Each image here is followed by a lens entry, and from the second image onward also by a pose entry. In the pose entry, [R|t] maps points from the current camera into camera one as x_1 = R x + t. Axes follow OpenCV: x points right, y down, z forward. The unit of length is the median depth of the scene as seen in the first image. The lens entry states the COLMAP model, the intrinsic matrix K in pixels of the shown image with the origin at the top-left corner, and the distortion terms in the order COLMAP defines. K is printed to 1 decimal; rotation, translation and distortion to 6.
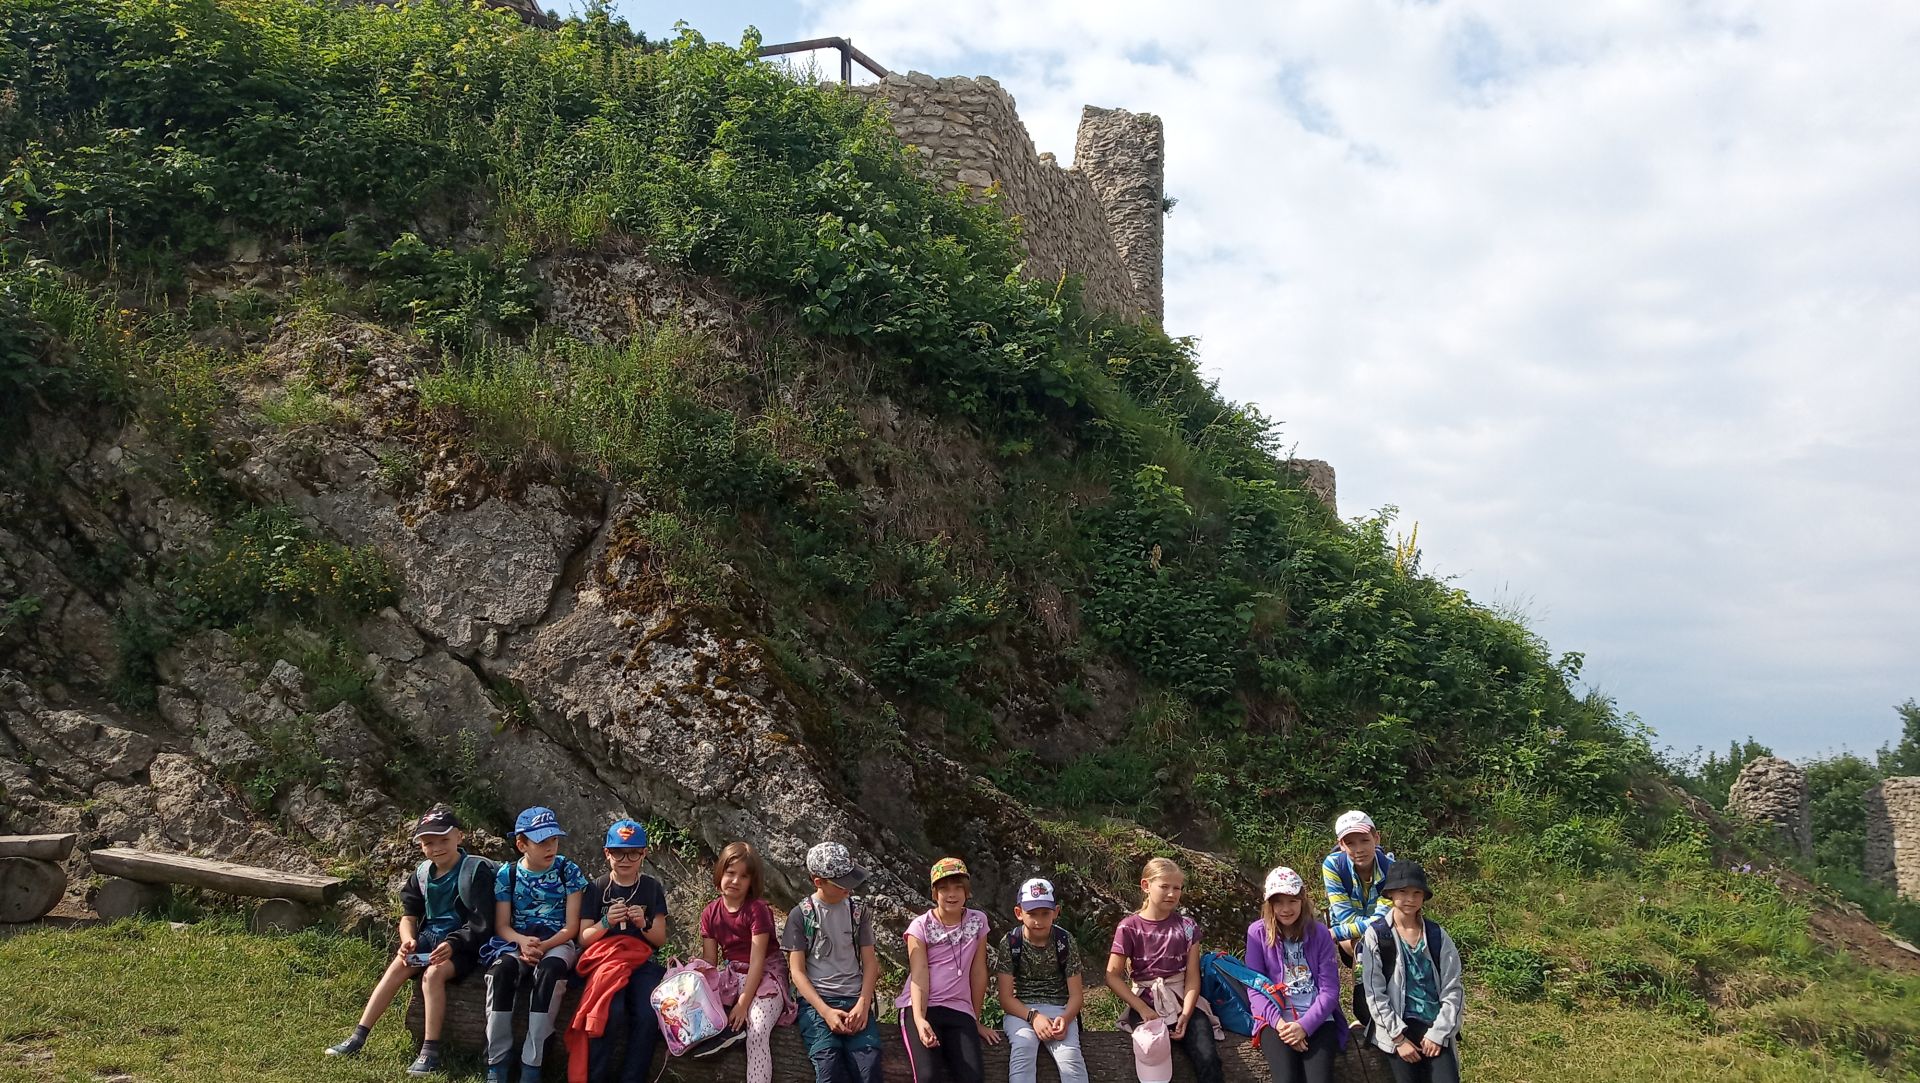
lens RADIAL K [[1456.8, 0, 960.0], [0, 1456.8, 541.5], [0, 0, 1]] dist [0.078051, -0.147769]
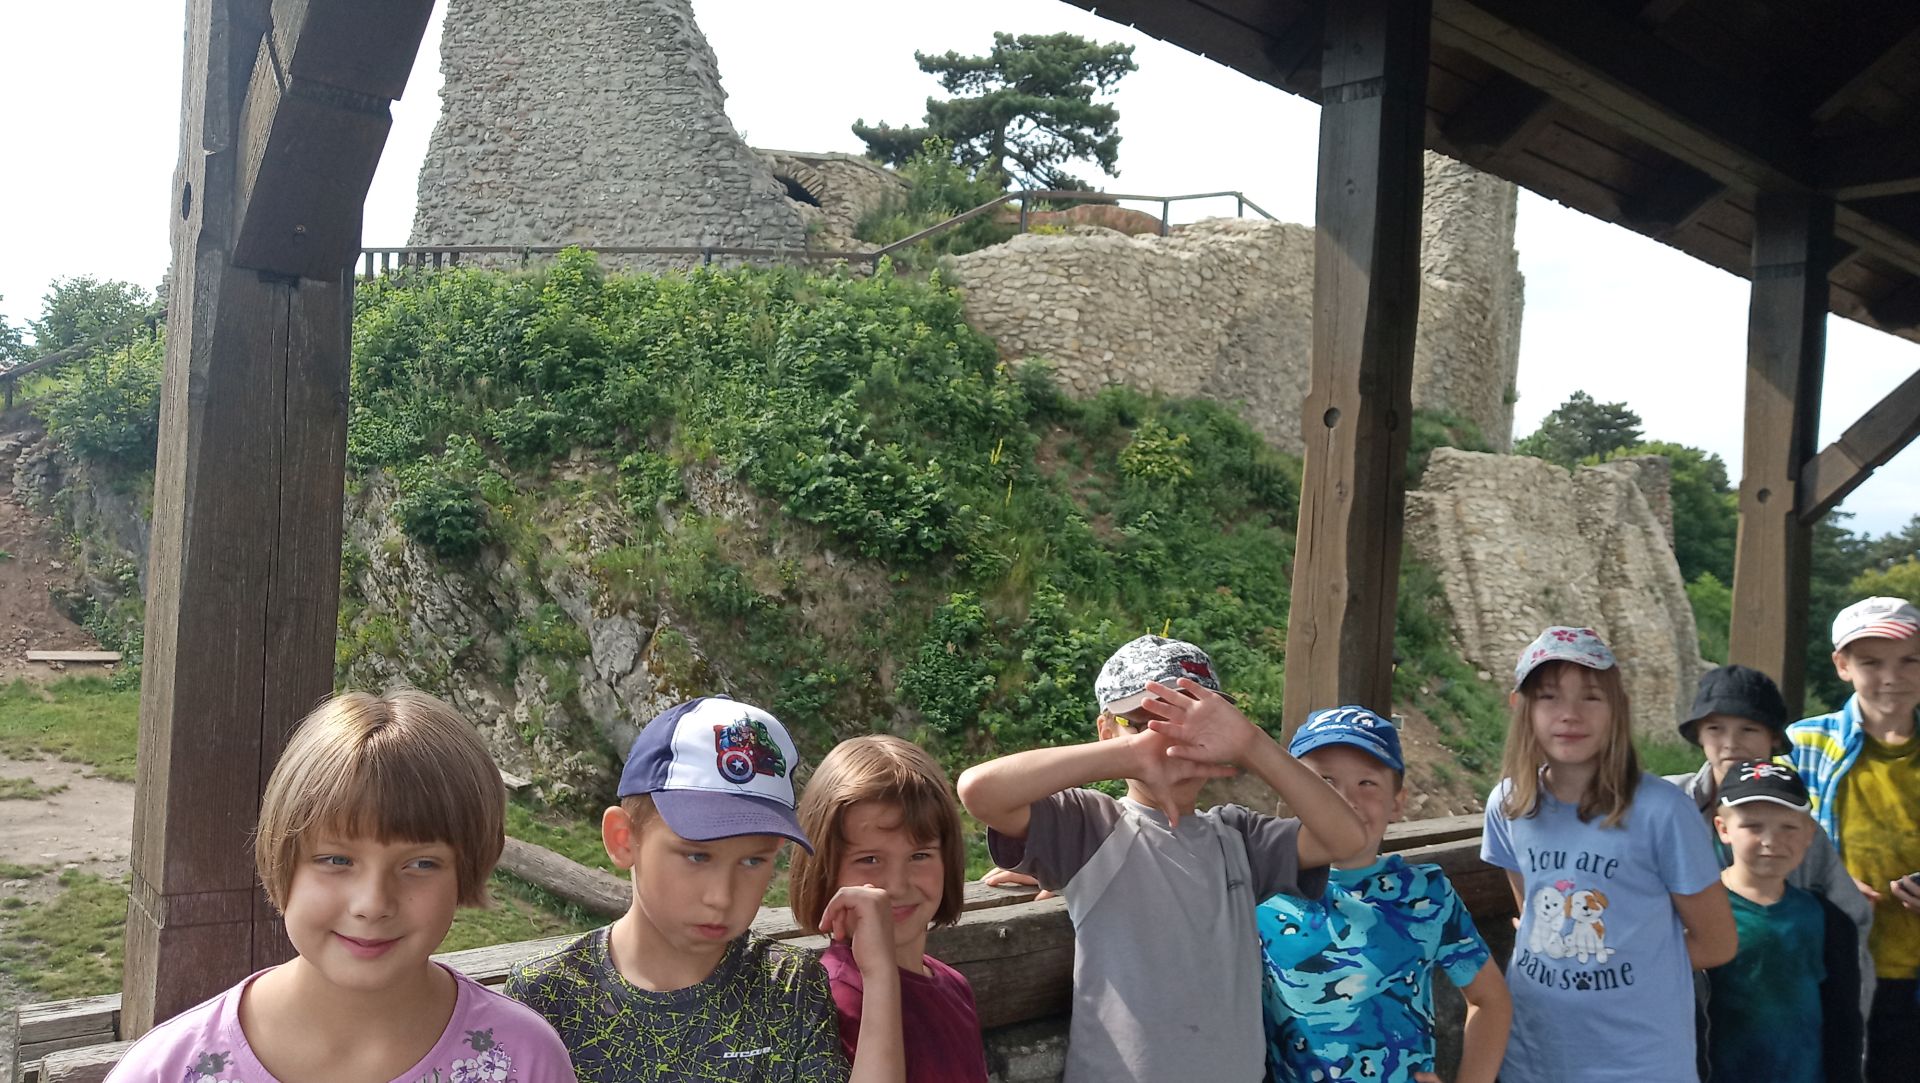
lens RADIAL K [[1456.8, 0, 960.0], [0, 1456.8, 541.5], [0, 0, 1]] dist [0.078051, -0.147769]
pose [[0.881117, 0.065767, -0.468303, 1.077475], [0.008193, 0.988011, 0.154168, -0.437848], [0.472827, -0.139677, 0.870014, -0.615351]]
